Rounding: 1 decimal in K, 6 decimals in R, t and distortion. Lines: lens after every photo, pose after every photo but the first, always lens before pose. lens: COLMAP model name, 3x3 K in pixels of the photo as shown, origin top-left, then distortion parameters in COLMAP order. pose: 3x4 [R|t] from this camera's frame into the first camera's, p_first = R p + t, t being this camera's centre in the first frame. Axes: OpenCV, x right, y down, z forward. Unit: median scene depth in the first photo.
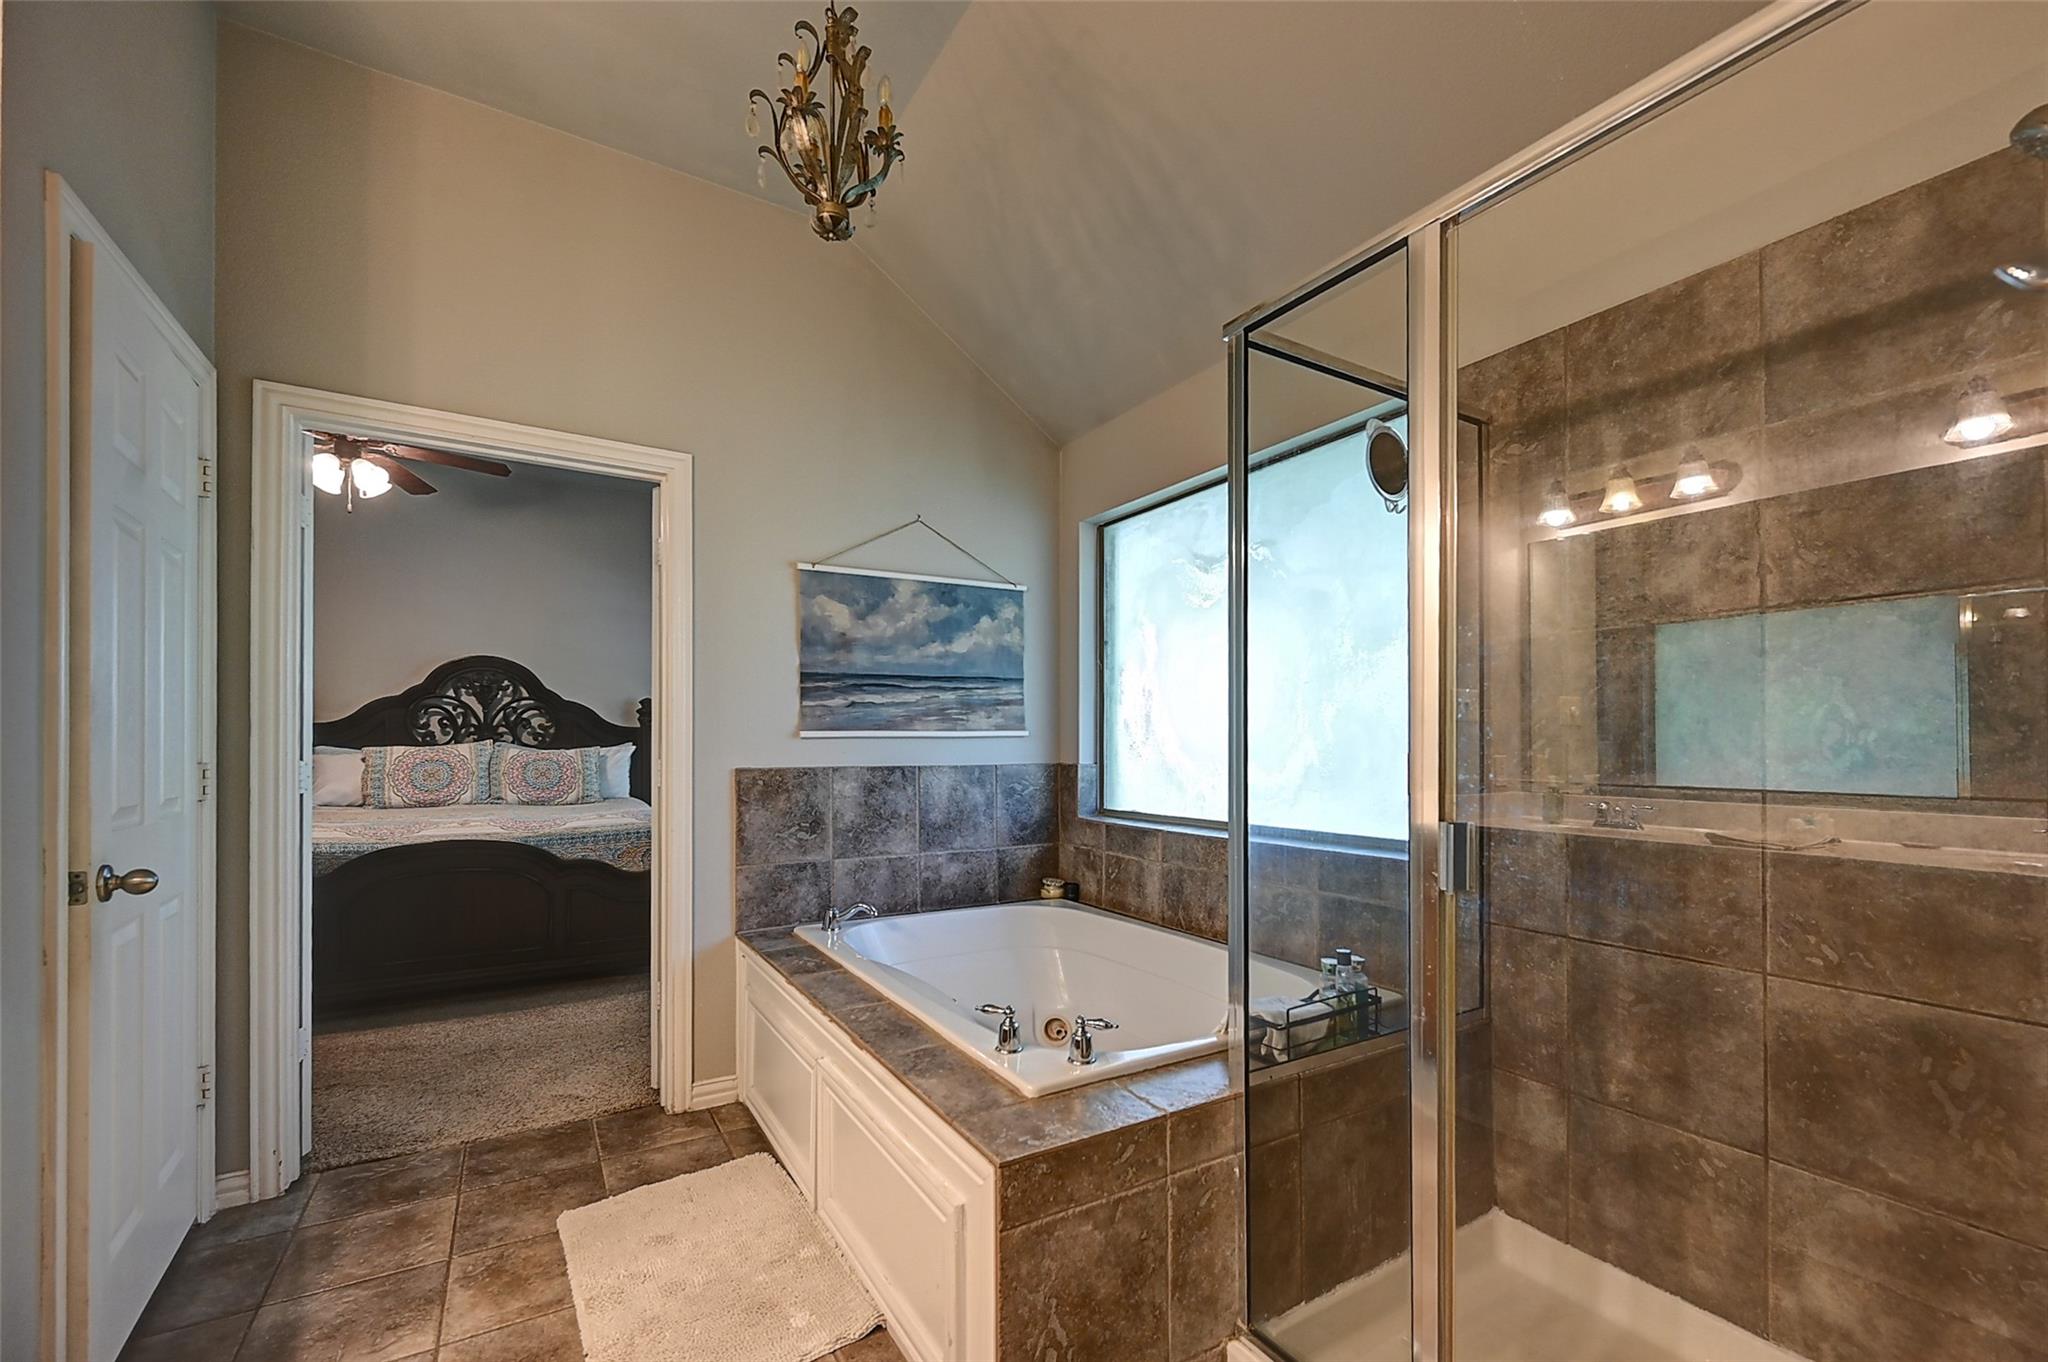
lens RADIAL K [[837.8, 0, 1030.8], [0, 837.8, 743.0], [0, 0, 1]] dist [0.002094, -0.000231]
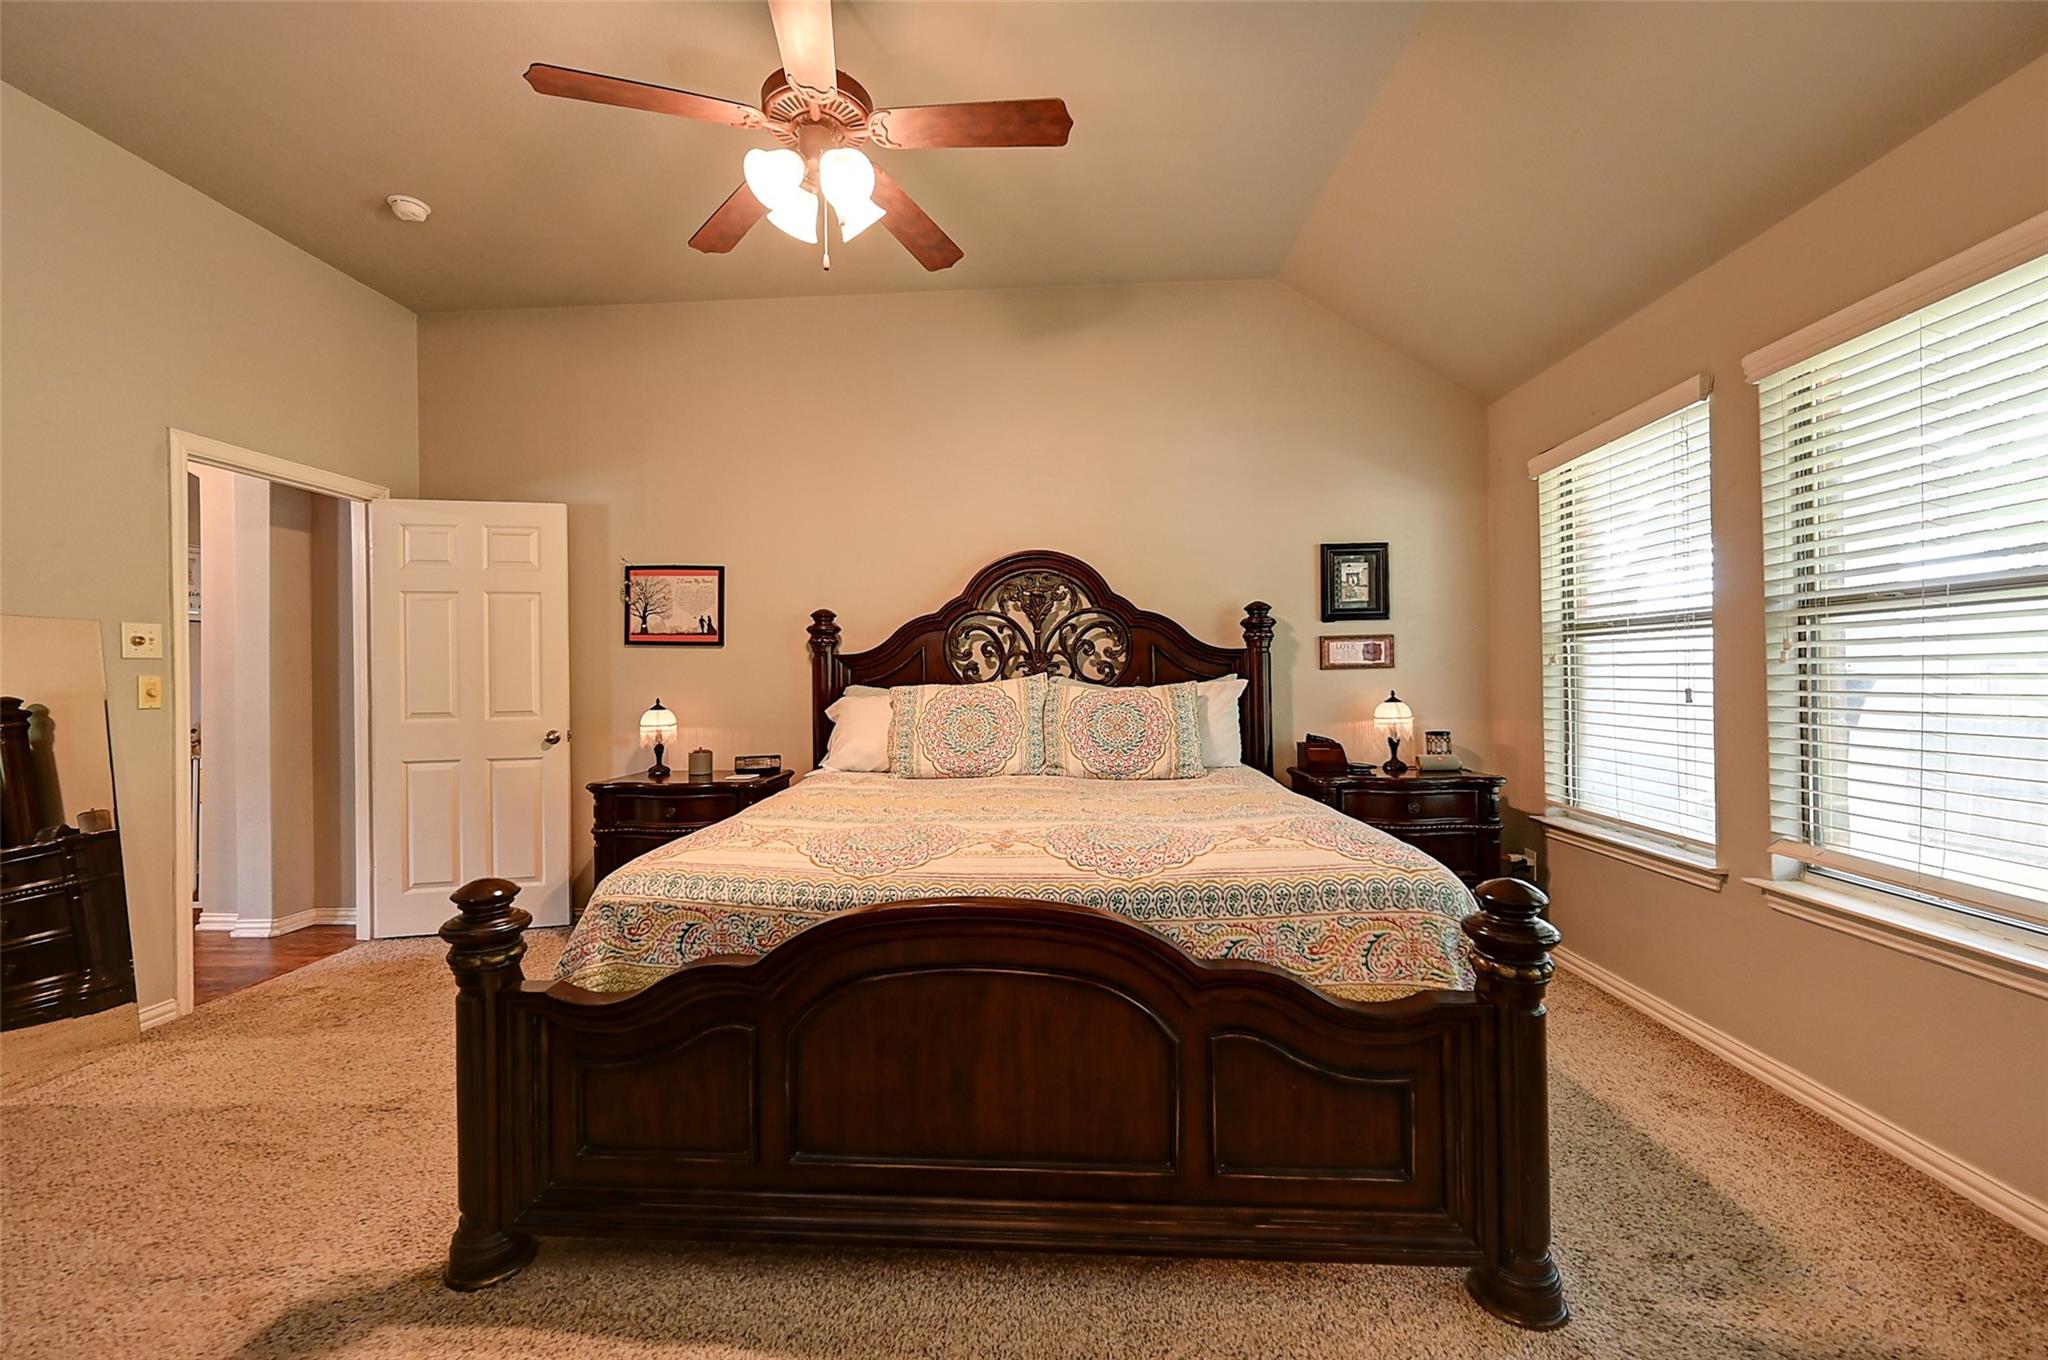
lens RADIAL K [[837.8, 0, 1019.6], [0, 837.8, 675.4], [0, 0, 1]] dist [0.002094, -0.000231]
pose [[0.824721, -0.015799, -0.565319, -0.279047], [0.017235, 0.999848, -0.002800, -0.000399], [0.565277, -0.007434, 0.824868, 0.431900]]
